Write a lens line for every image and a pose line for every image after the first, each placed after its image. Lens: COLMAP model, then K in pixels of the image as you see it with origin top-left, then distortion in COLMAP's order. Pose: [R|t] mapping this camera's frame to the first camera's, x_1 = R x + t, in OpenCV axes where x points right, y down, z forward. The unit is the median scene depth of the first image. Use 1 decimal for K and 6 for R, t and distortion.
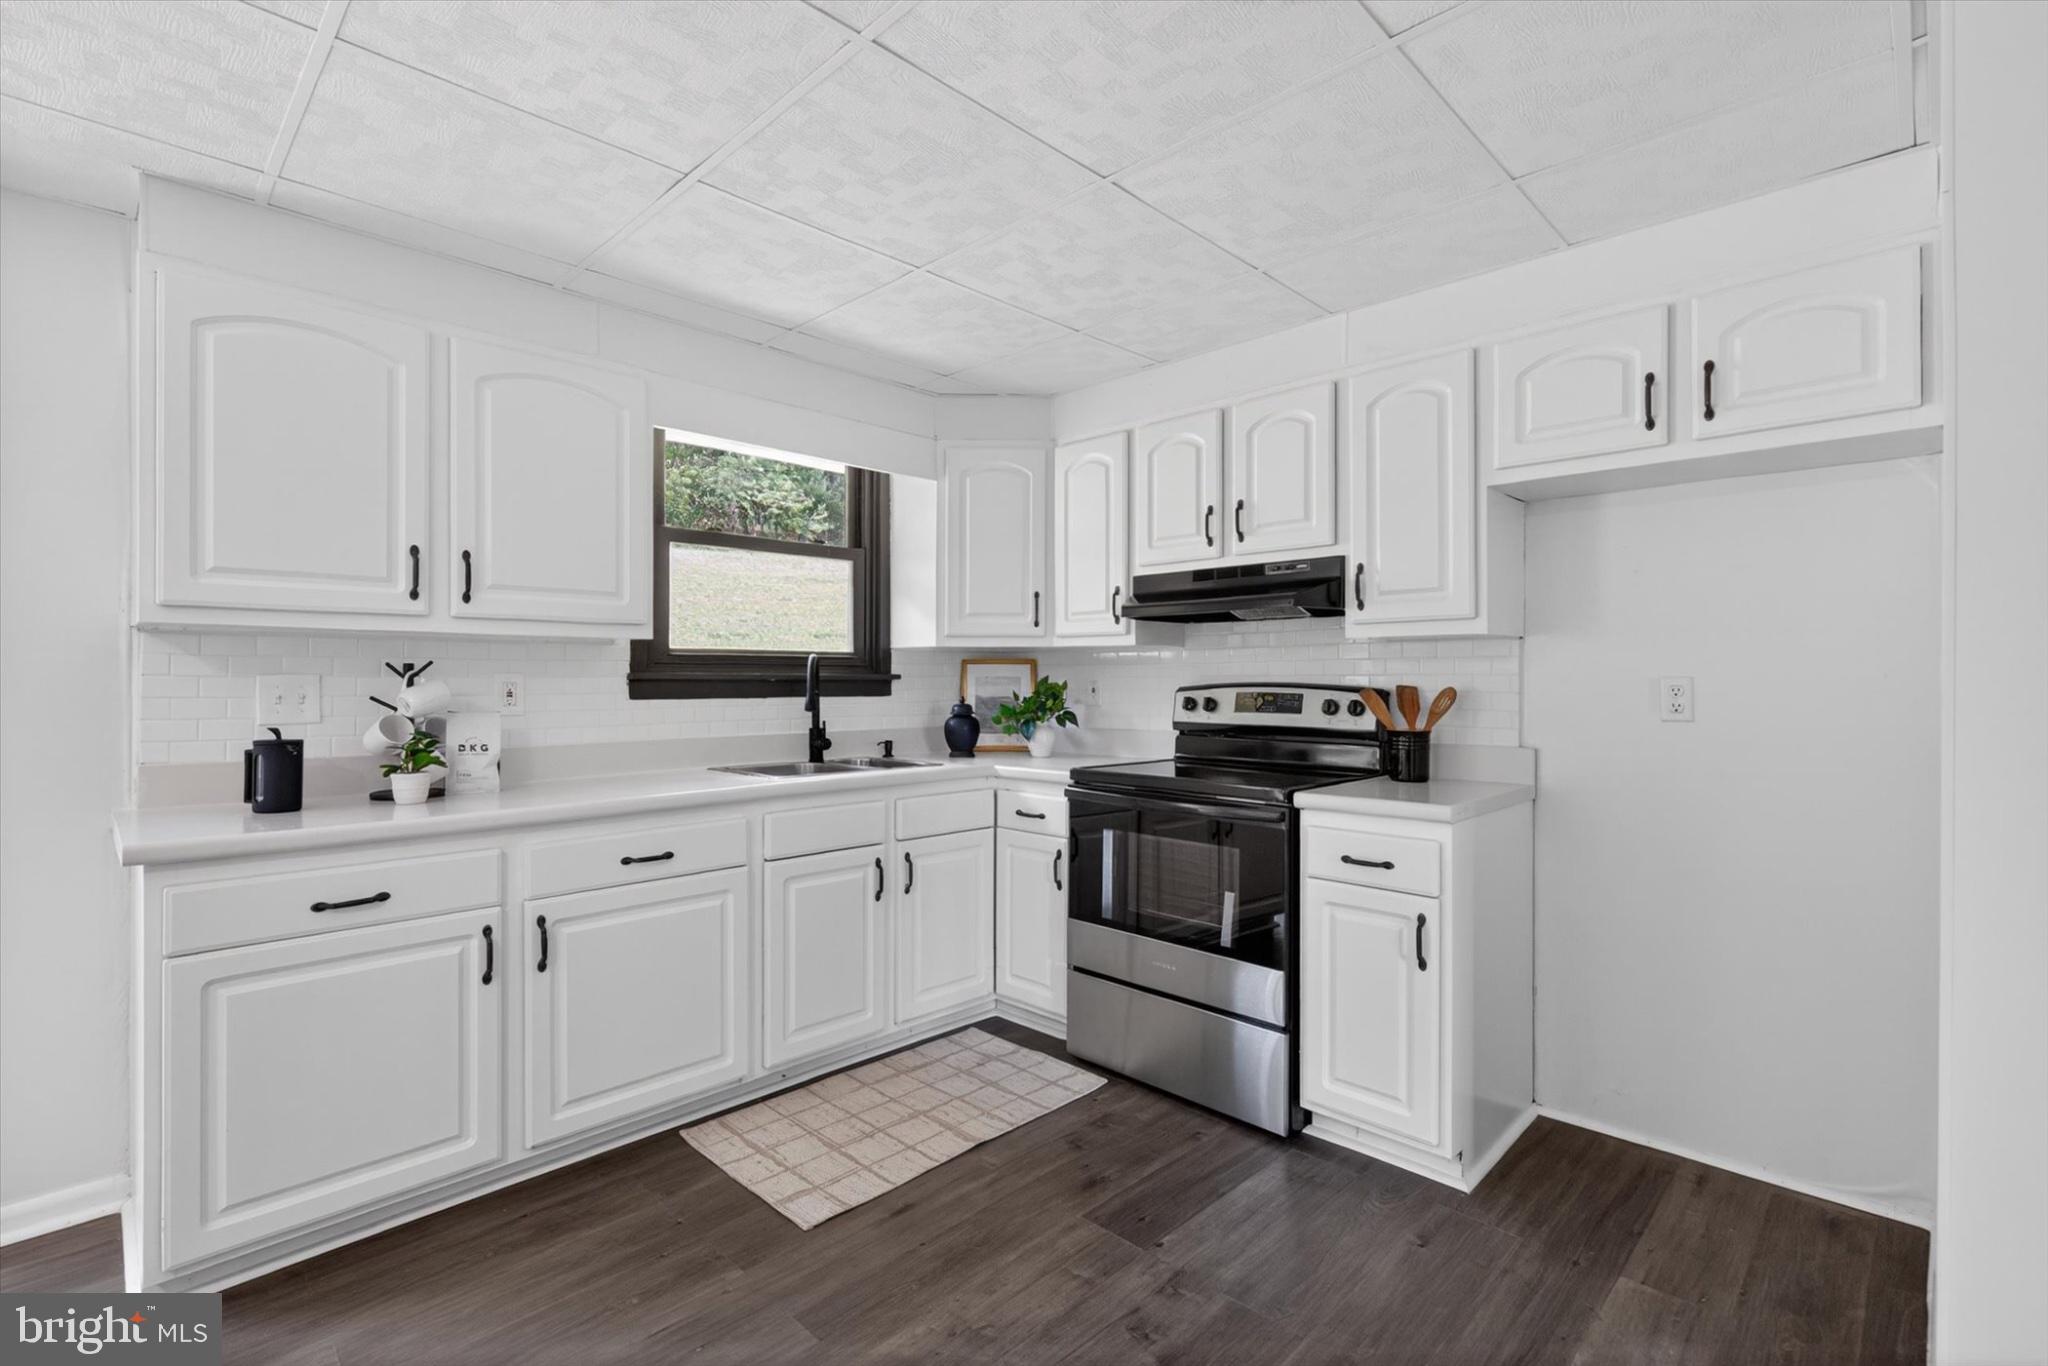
lens RADIAL K [[944.7, 0, 1024.0], [0, 944.7, 683.0], [0, 0, 1]] dist [-0.000011, -0.000156]
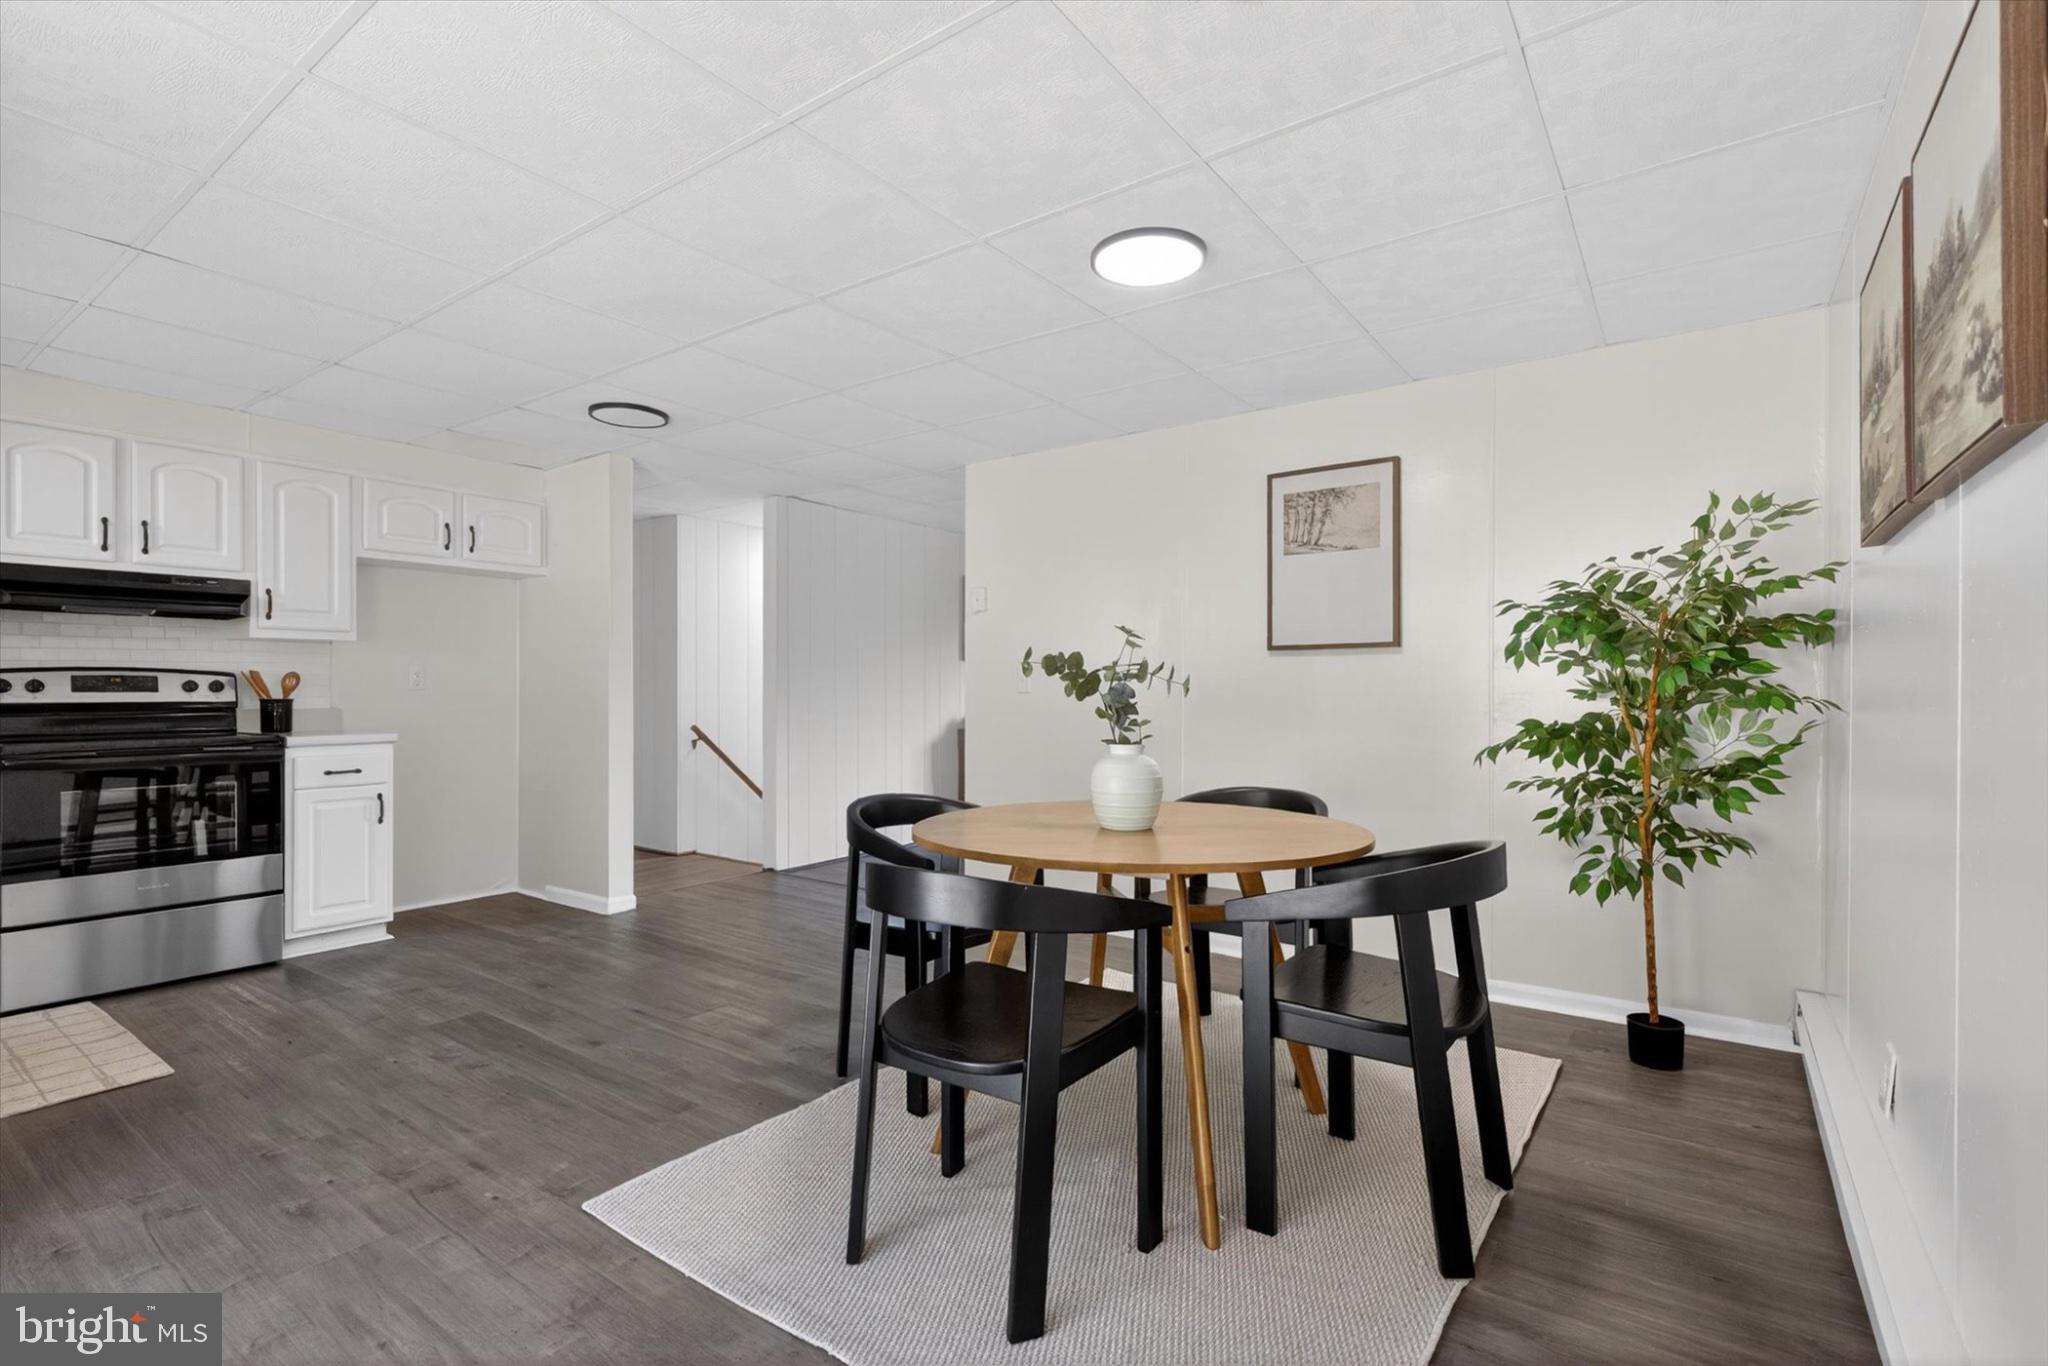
lens RADIAL K [[944.7, 0, 1024.0], [0, 944.7, 683.0], [0, 0, 1]] dist [-0.000011, -0.000156]
pose [[-0.140405, 0.013936, 0.989996, -1.087809], [0.013298, 0.999837, -0.012188, 0.049346], [-0.990005, 0.011454, -0.140568, 0.012672]]
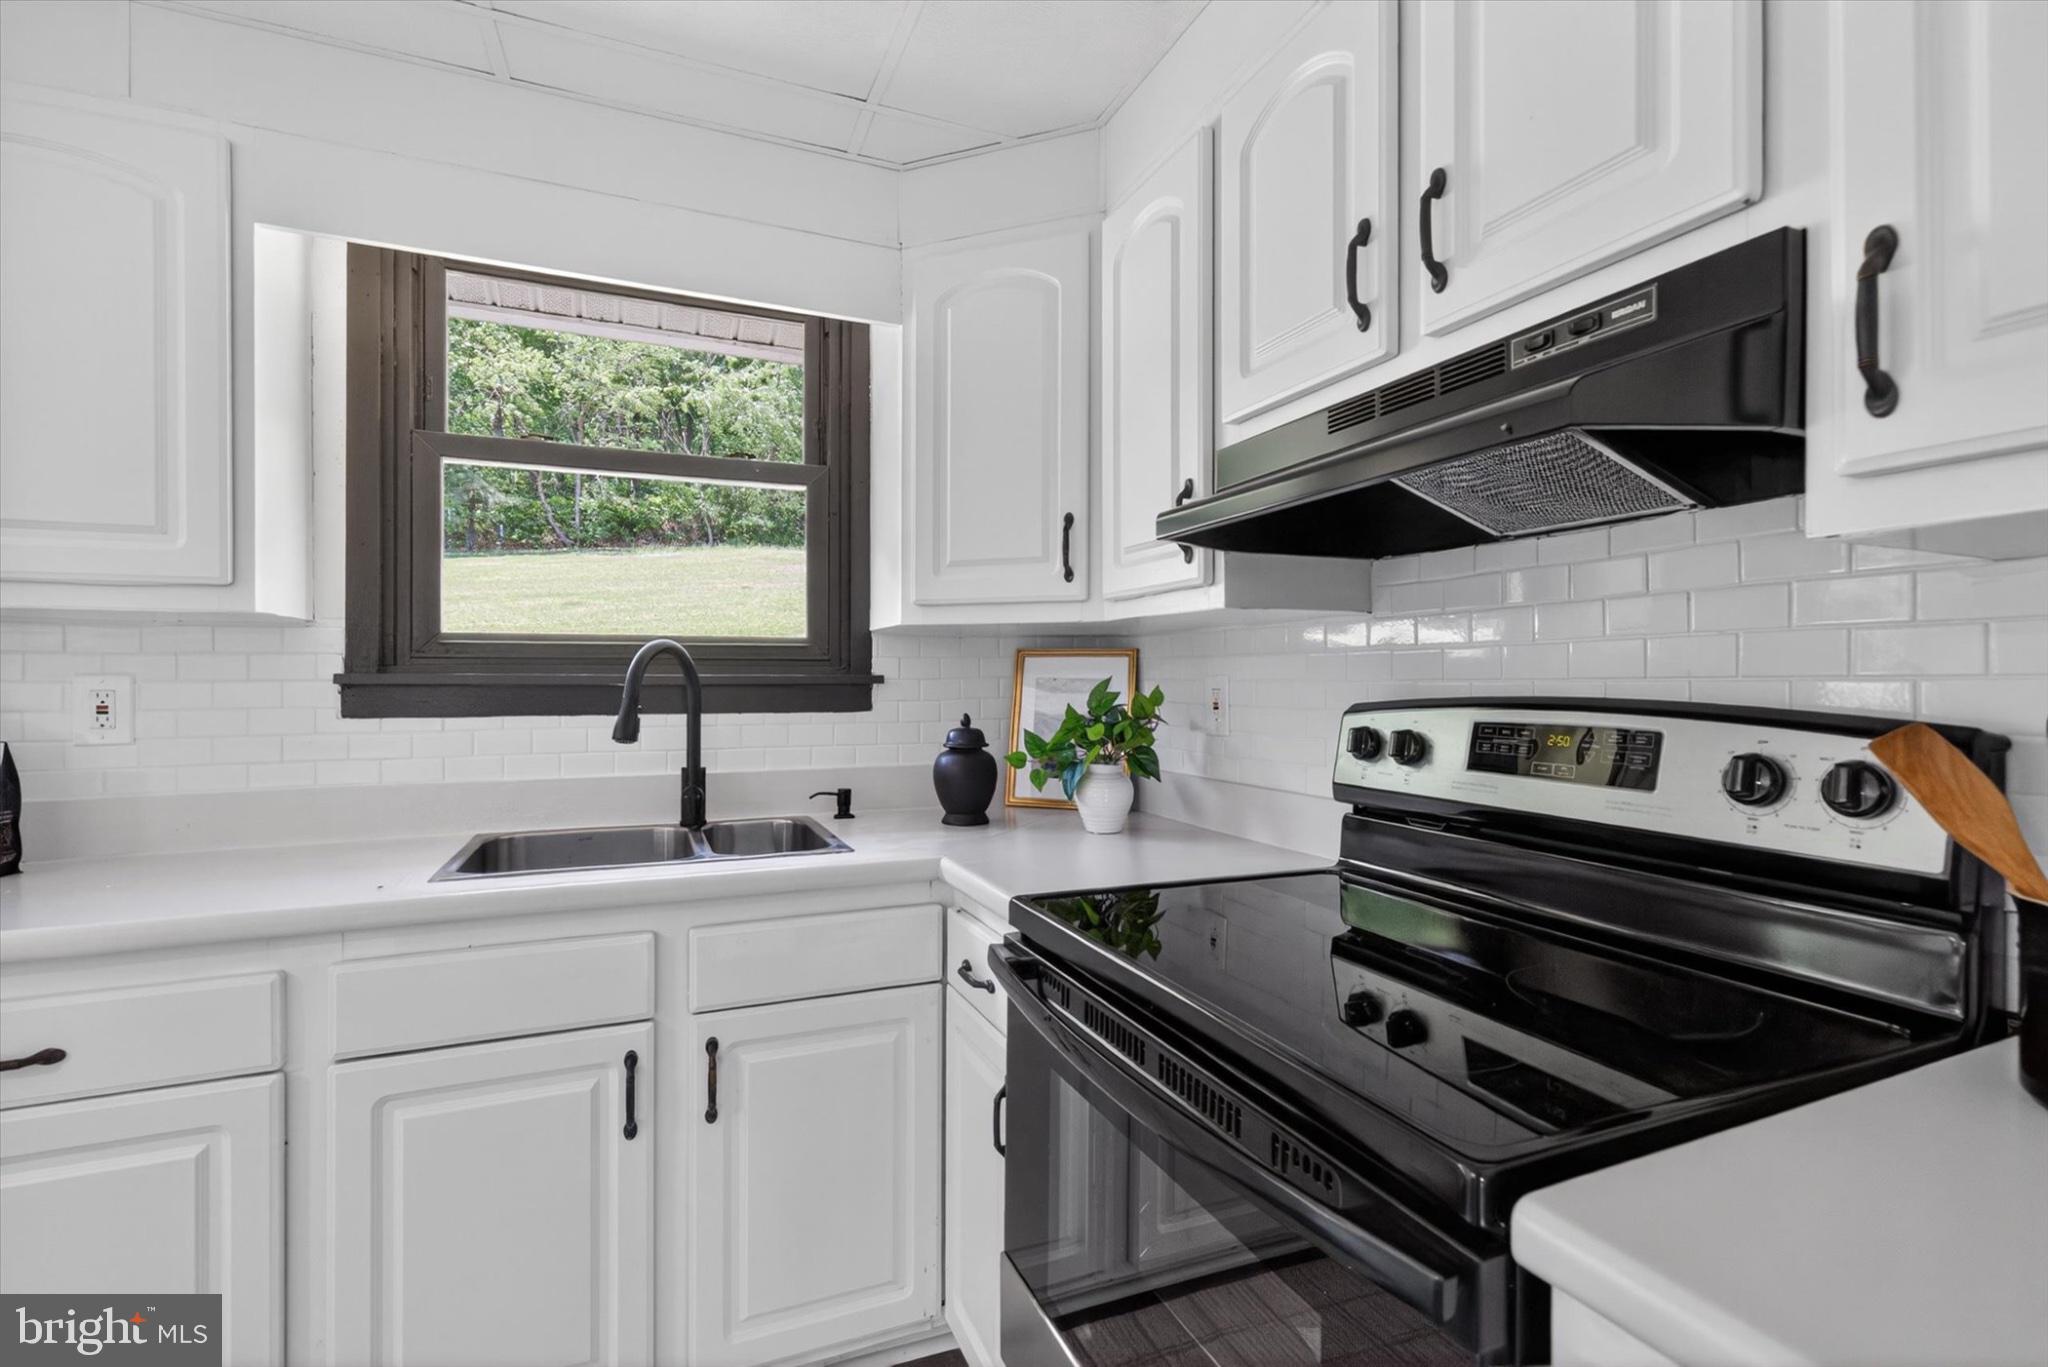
lens RADIAL K [[944.7, 0, 1024.0], [0, 944.7, 683.5], [0, 0, 1]] dist [-0.000011, -0.000156]
pose [[0.926229, 0.001948, -0.376958, 0.201545], [-0.001342, 0.999997, 0.001870, -0.006032], [0.376960, -0.001226, 0.926229, 0.572426]]
